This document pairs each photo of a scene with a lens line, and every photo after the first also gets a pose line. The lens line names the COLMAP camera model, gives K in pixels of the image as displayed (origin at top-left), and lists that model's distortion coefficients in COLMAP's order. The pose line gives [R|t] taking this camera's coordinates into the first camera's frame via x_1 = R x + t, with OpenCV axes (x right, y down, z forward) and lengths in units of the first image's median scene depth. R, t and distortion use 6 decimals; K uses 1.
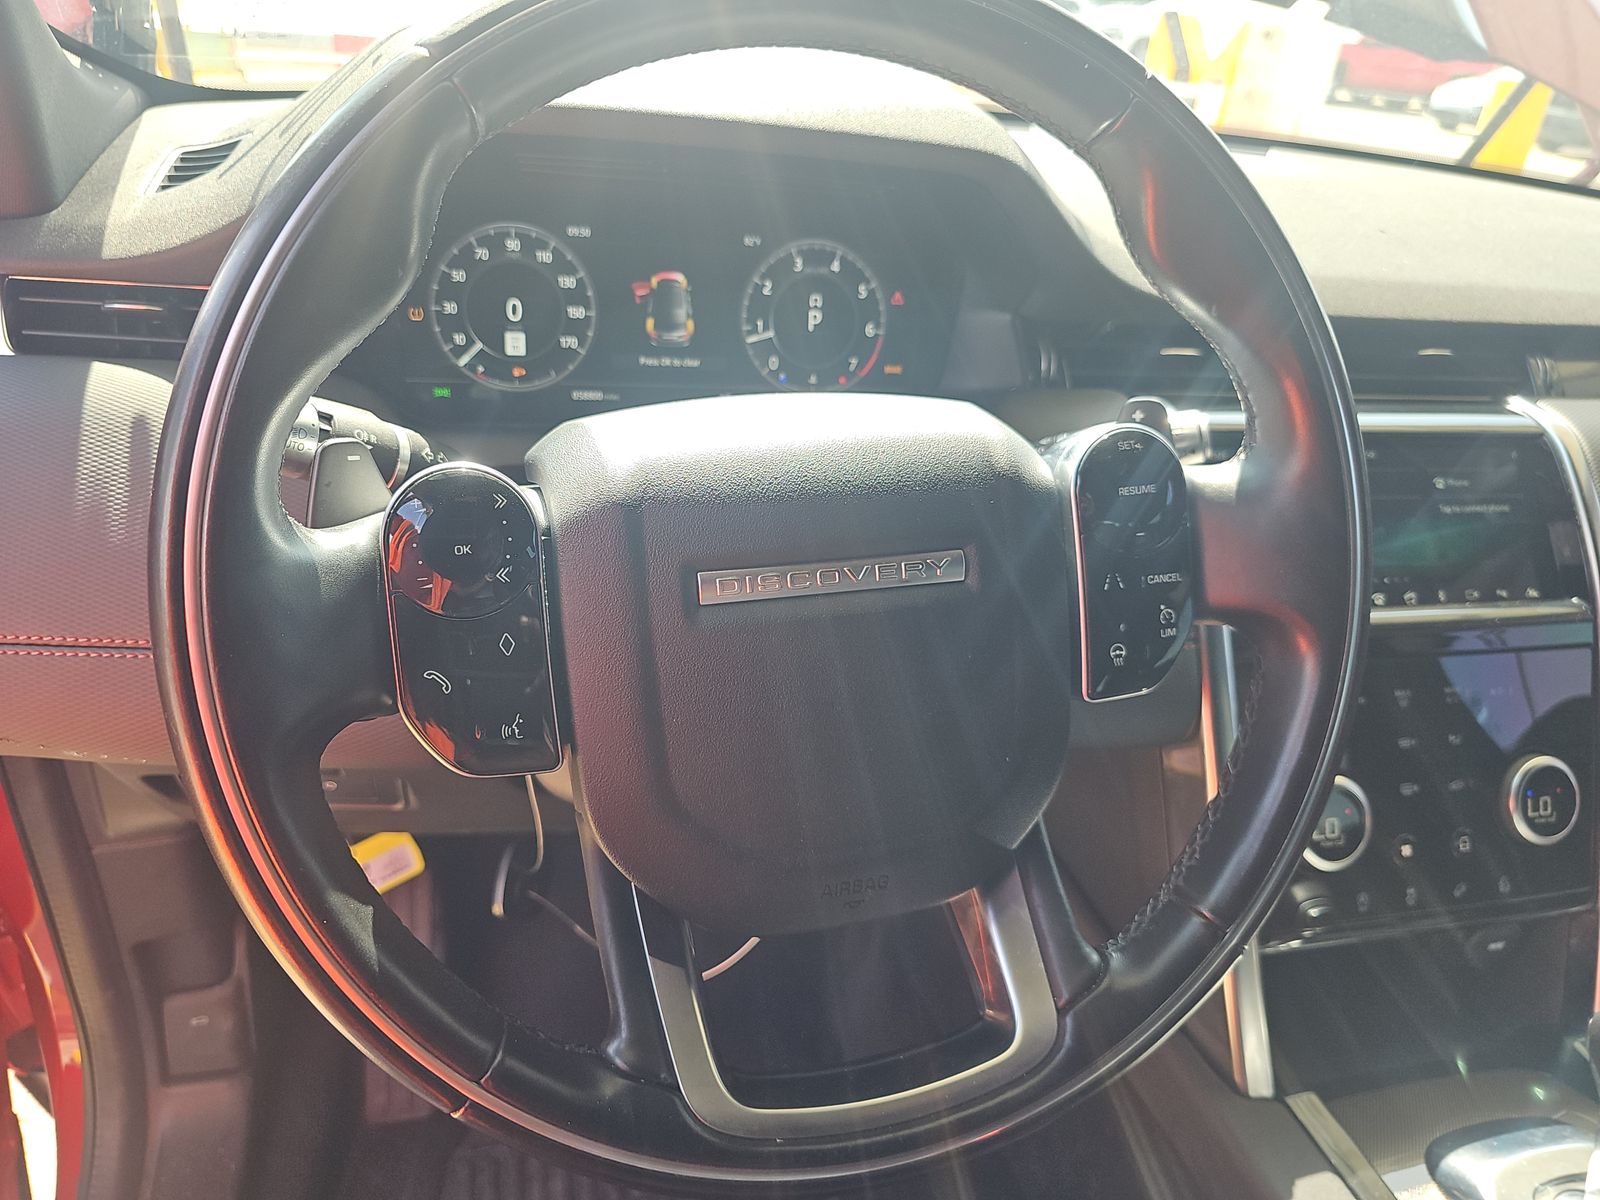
lens RADIAL K [[1095.0, 0, 784.9], [0, 1095.0, 591.2], [0, 0, 1]] dist [0.030521, -0.020412]
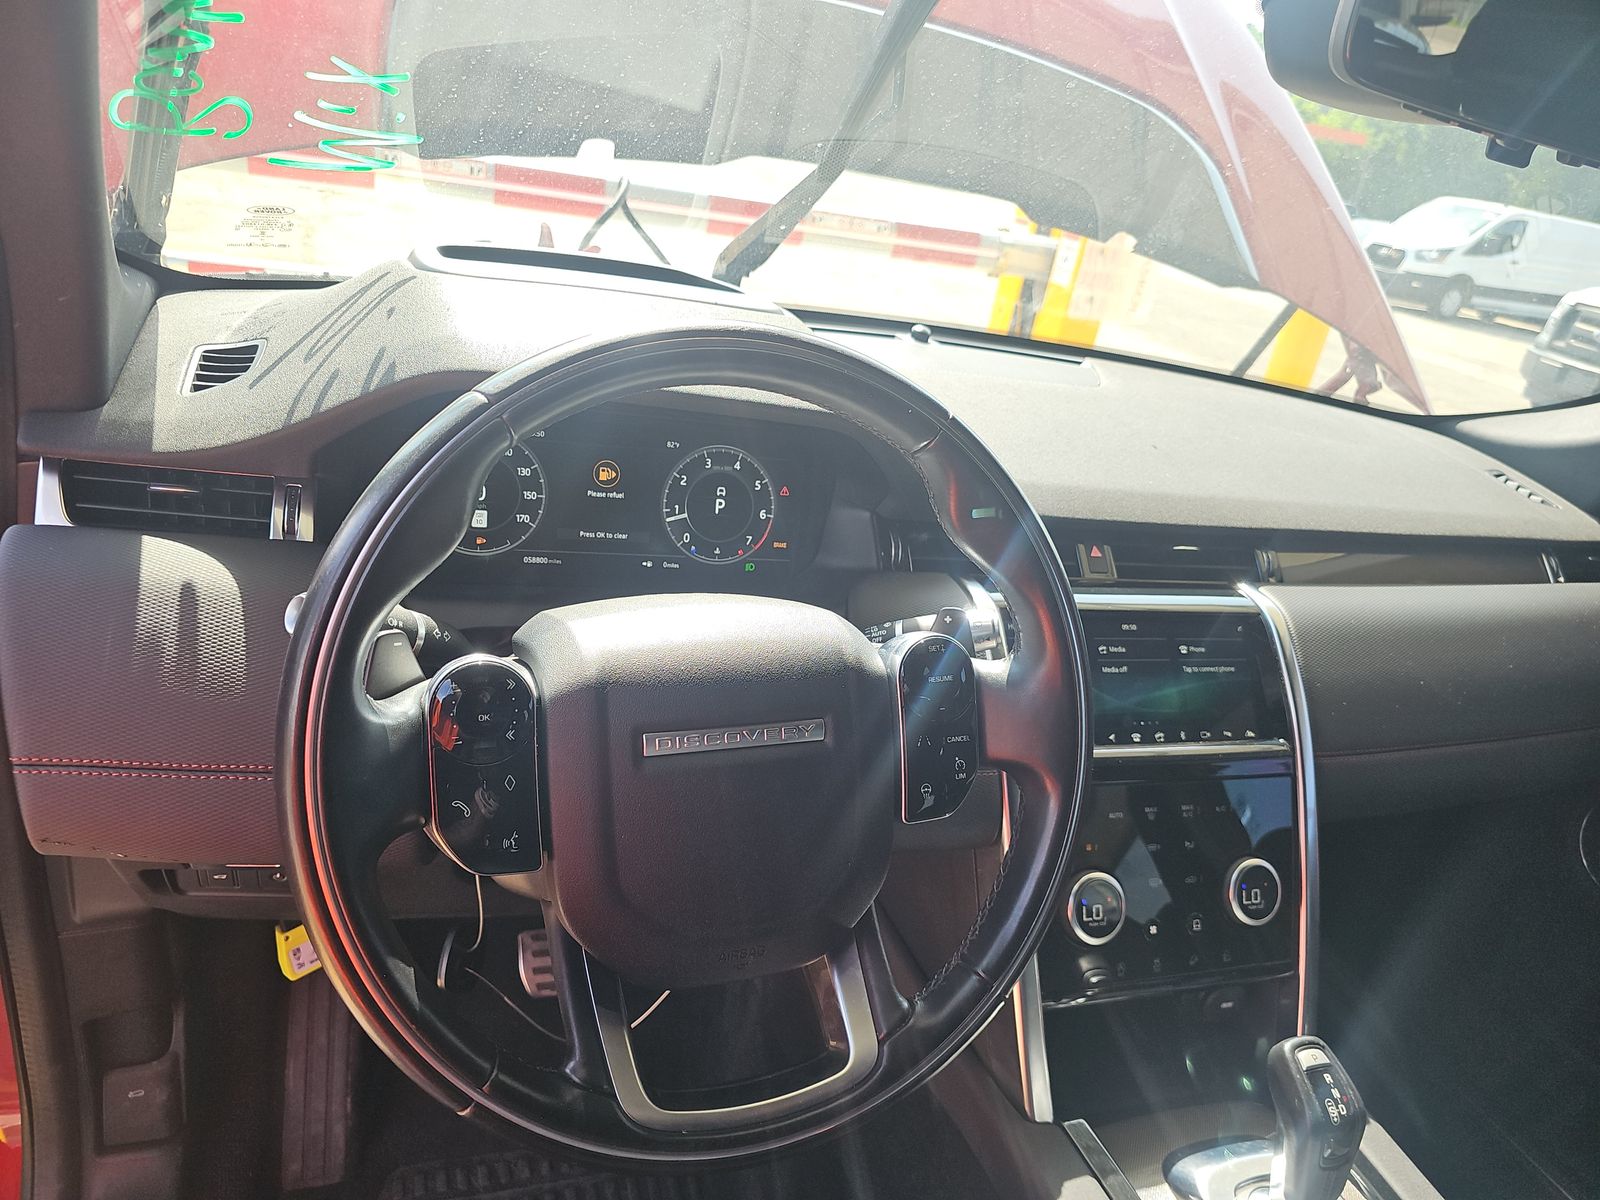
lens RADIAL K [[1095.0, 0, 812.3], [0, 1095.0, 602.4], [0, 0, 1]] dist [0.030521, -0.020412]
pose [[0.990854, 0.035697, 0.130134, -0.030204], [-0.026898, 0.997271, -0.068757, -0.056059], [-0.132233, 0.064628, 0.989109, -0.282244]]
